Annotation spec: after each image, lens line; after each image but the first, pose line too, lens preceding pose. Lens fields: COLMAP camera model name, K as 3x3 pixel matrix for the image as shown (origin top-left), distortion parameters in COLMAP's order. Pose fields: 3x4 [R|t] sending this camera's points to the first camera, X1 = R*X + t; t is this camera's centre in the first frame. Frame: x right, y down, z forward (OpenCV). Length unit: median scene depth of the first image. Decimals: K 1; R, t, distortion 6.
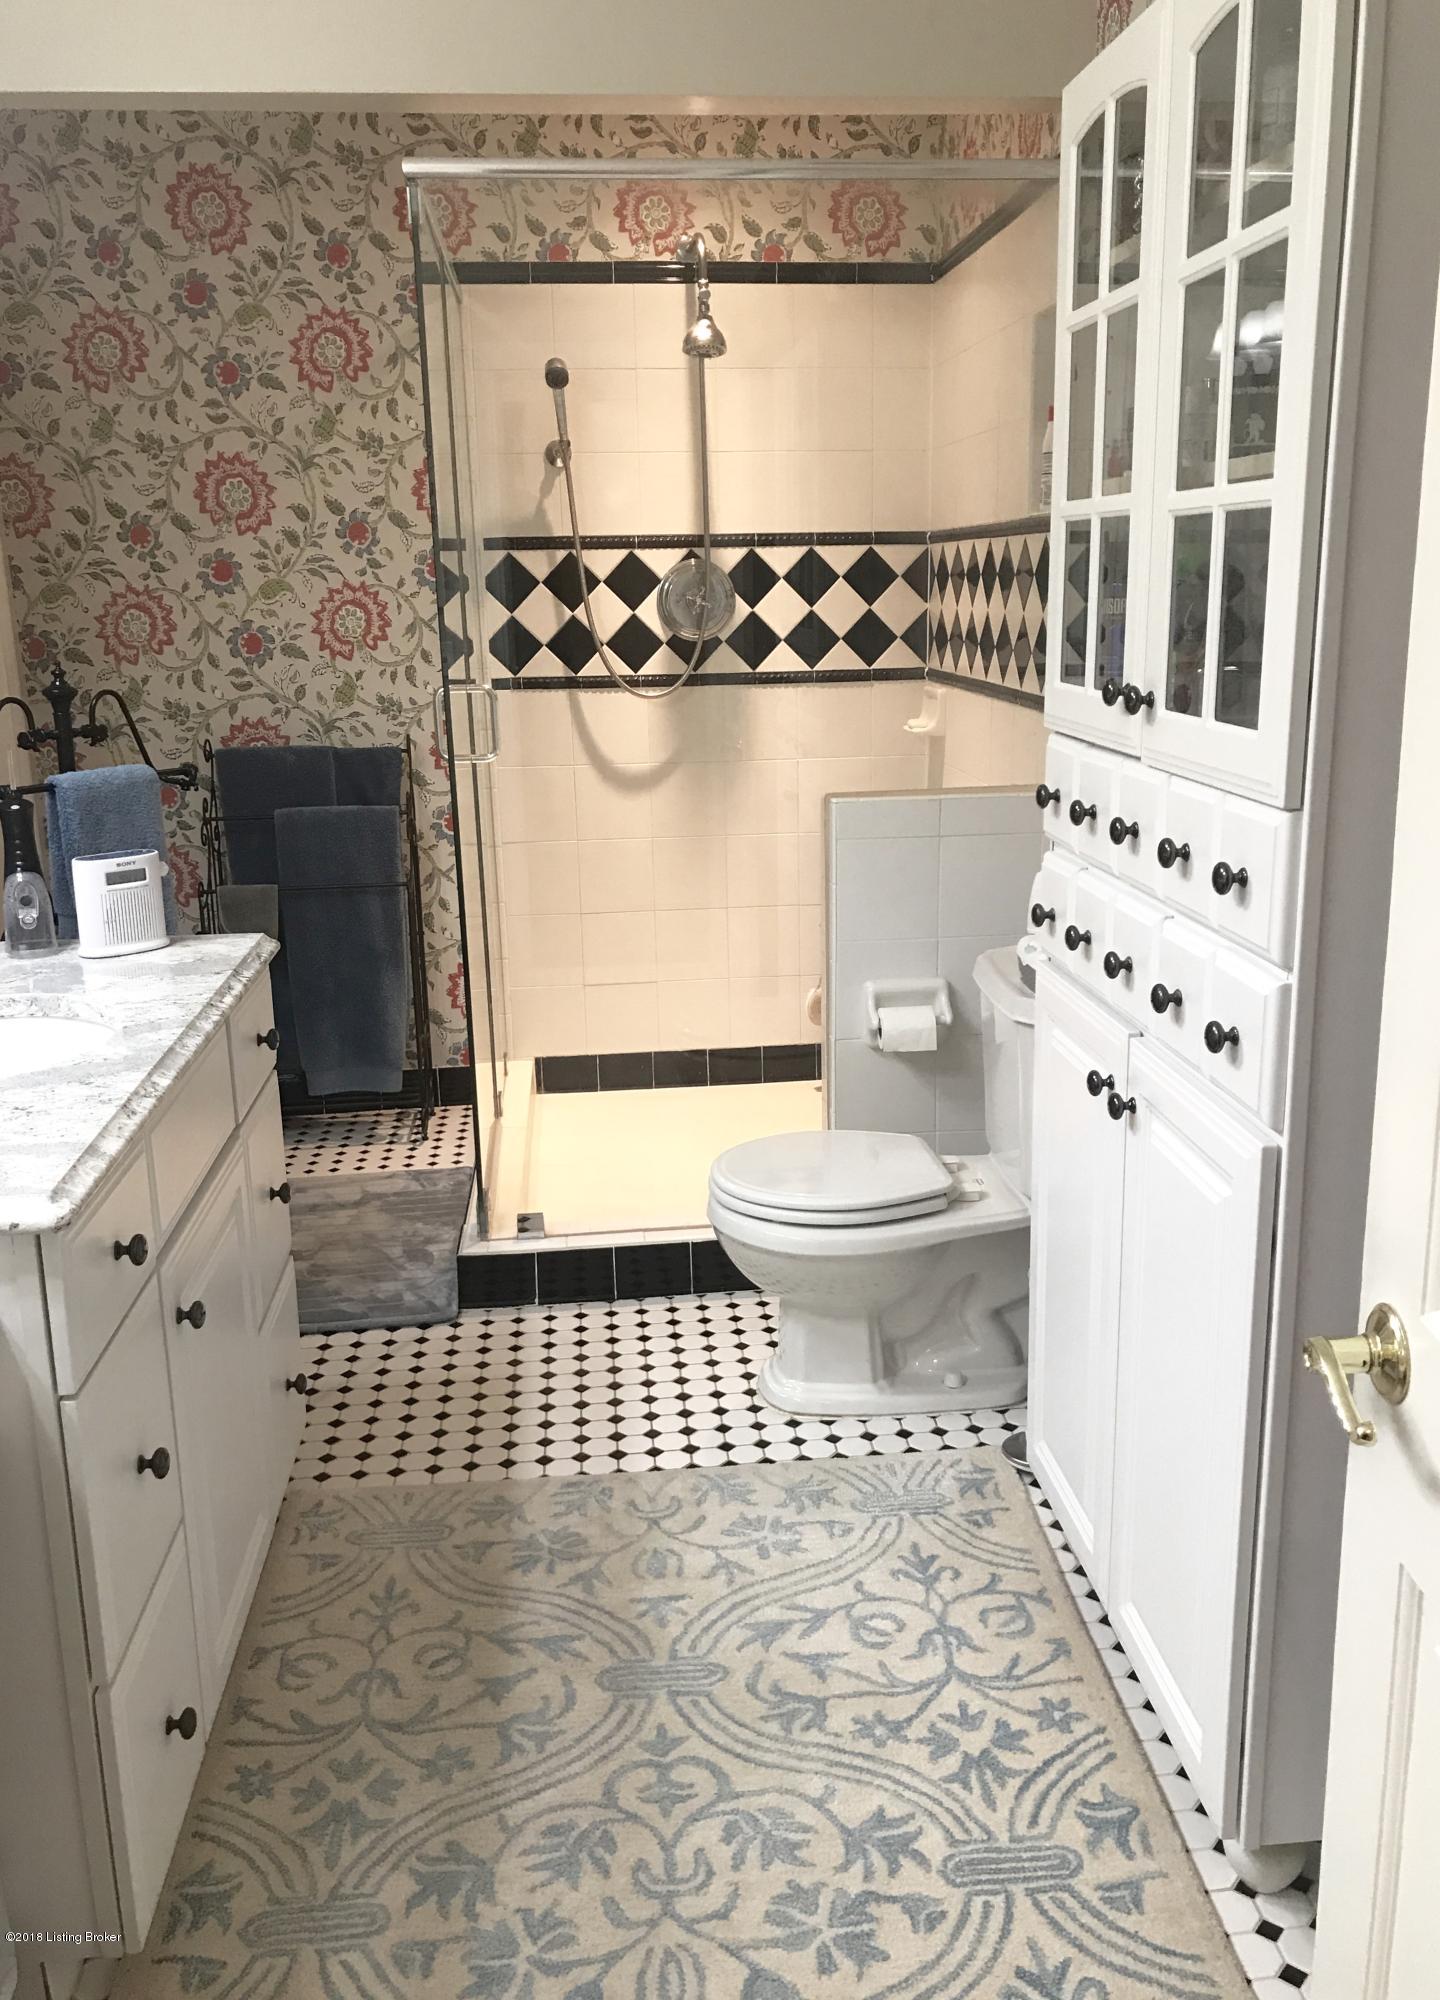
lens RADIAL K [[1698.8, 0, 727.8], [0, 1698.8, 995.3], [0, 0, 1]] dist [0.004920, 0.008460]
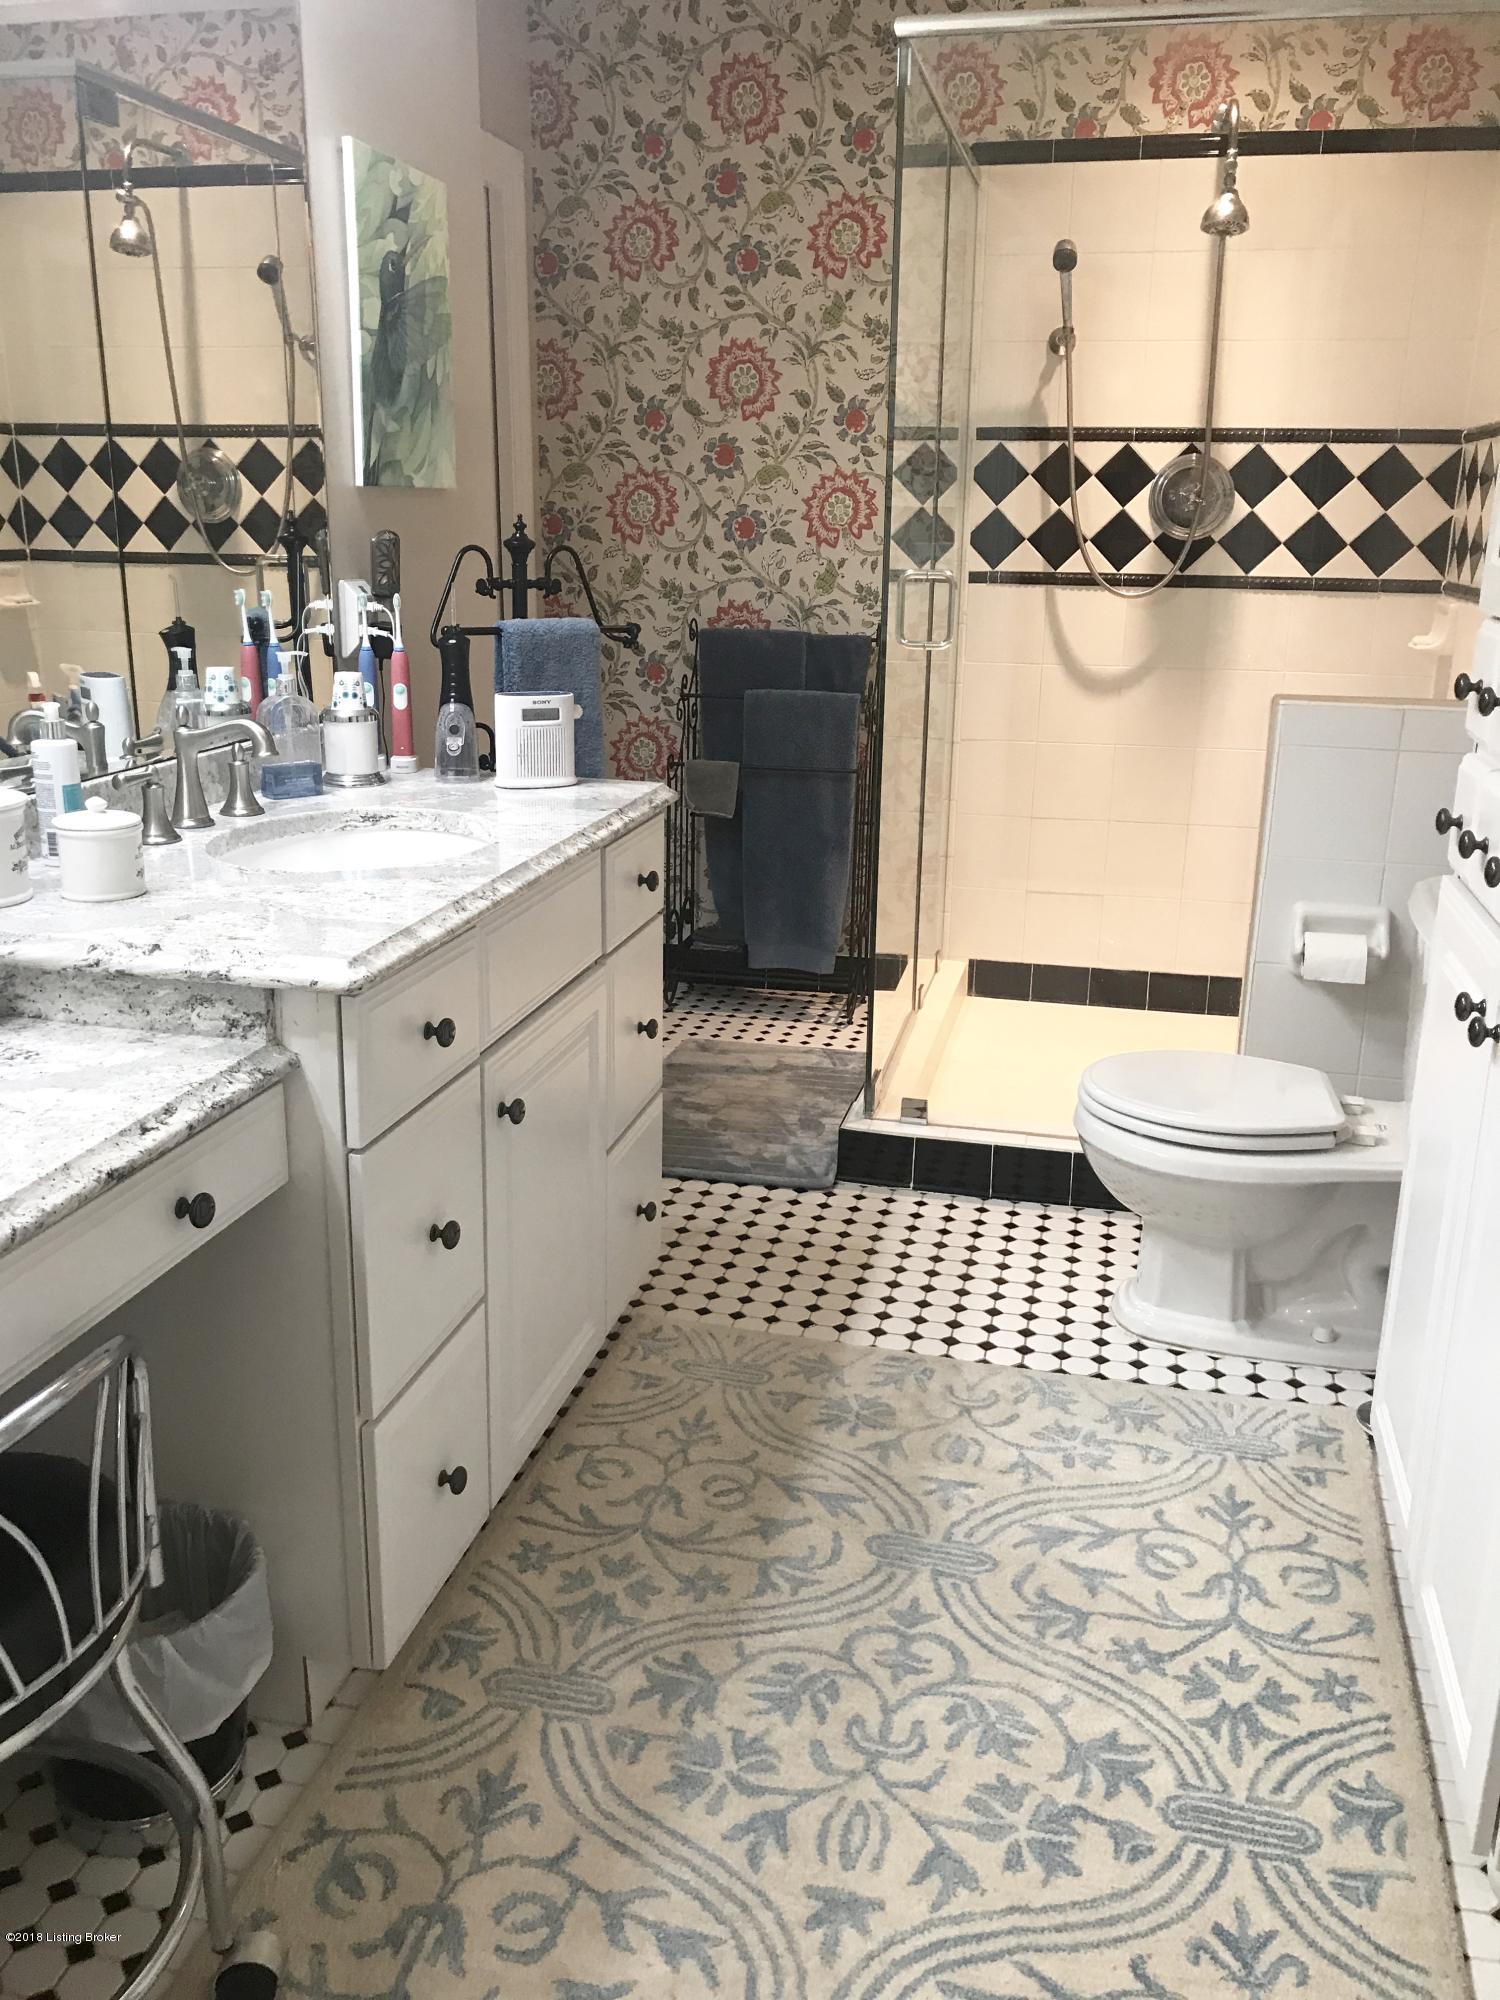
lens RADIAL K [[1671.5, 0, 744.2], [0, 1671.5, 999.0], [0, 0, 1]] dist [0.018055, -0.023967]
pose [[0.941747, 0.123221, -0.312935, 0.099898], [-0.111878, 0.992252, 0.054023, 0.031309], [0.317168, -0.015865, 0.948237, 0.036061]]
